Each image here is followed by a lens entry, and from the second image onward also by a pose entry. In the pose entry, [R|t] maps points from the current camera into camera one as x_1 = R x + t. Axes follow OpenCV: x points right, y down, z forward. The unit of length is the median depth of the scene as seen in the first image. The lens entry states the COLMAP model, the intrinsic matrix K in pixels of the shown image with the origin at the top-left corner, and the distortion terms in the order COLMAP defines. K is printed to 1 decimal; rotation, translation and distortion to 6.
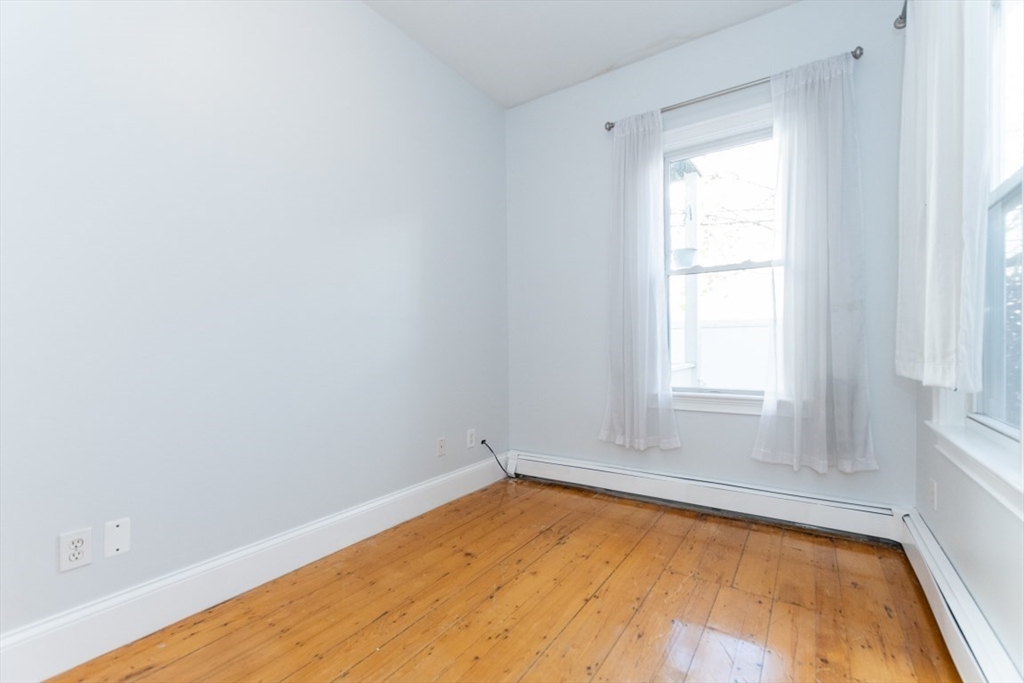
lens RADIAL K [[441.2, 0, 513.5], [0, 441.2, 351.9], [0, 0, 1]] dist [0.008844, -0.004251]
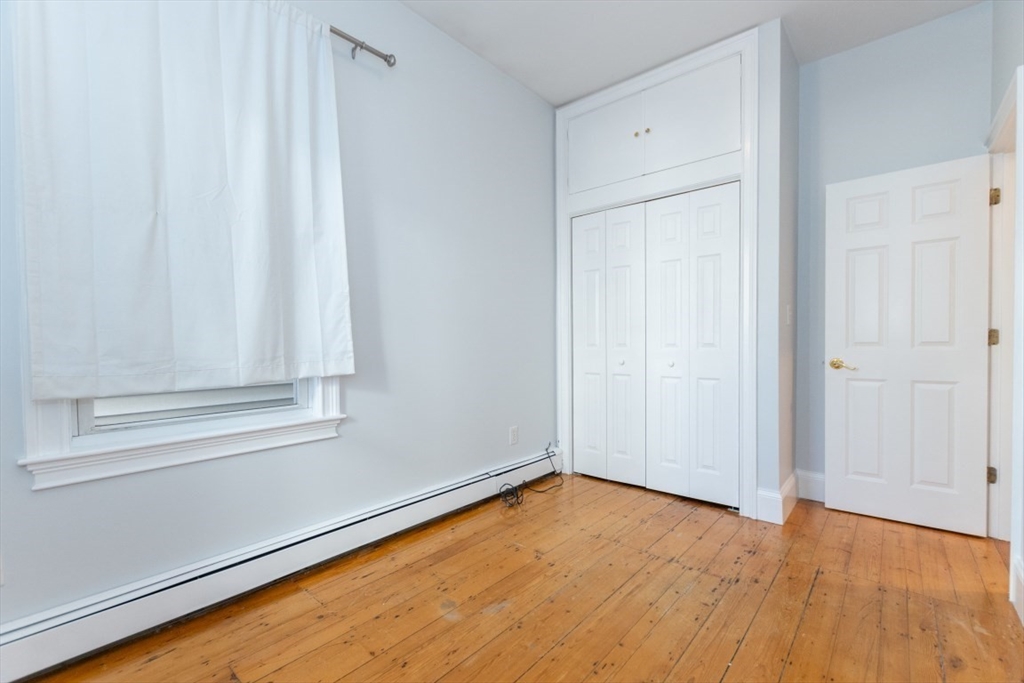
lens RADIAL K [[441.2, 0, 513.5], [0, 441.2, 351.9], [0, 0, 1]] dist [0.008844, -0.004251]
pose [[-0.992059, 0.013328, 0.125064, 0.017334], [0.018302, 0.999083, 0.038712, -0.028781], [-0.124434, 0.040693, -0.991393, 1.191976]]
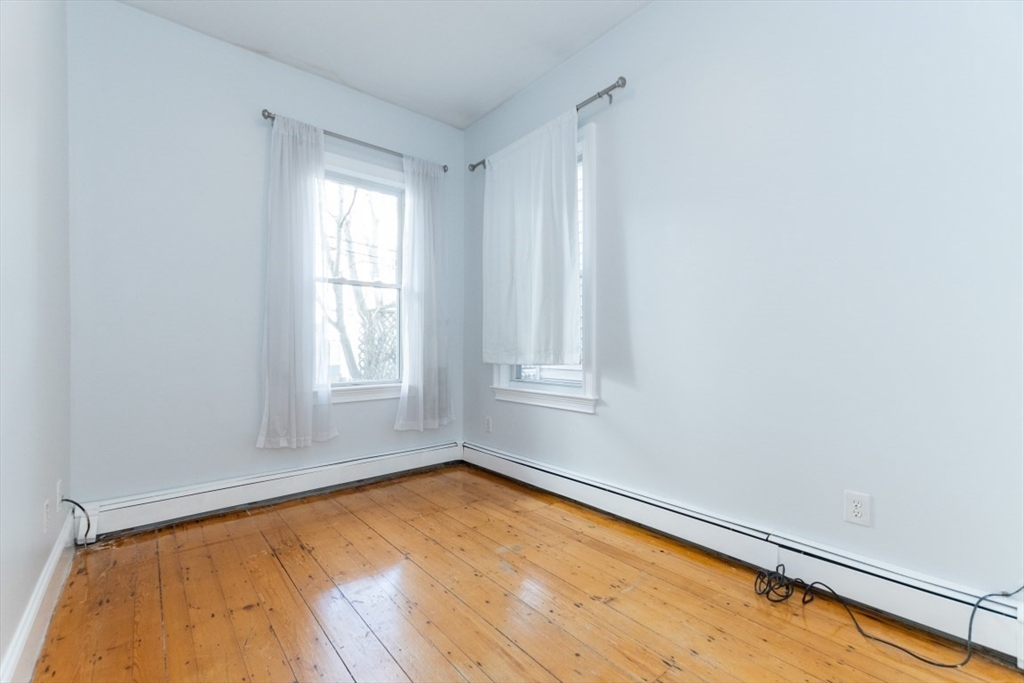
lens RADIAL K [[441.2, 0, 513.5], [0, 441.2, 351.9], [0, 0, 1]] dist [0.008844, -0.004251]
pose [[0.279710, -0.007517, 0.960055, -0.638752], [0.014169, 0.999893, 0.003701, 0.002084], [-0.959980, 0.012568, 0.279786, 0.271904]]
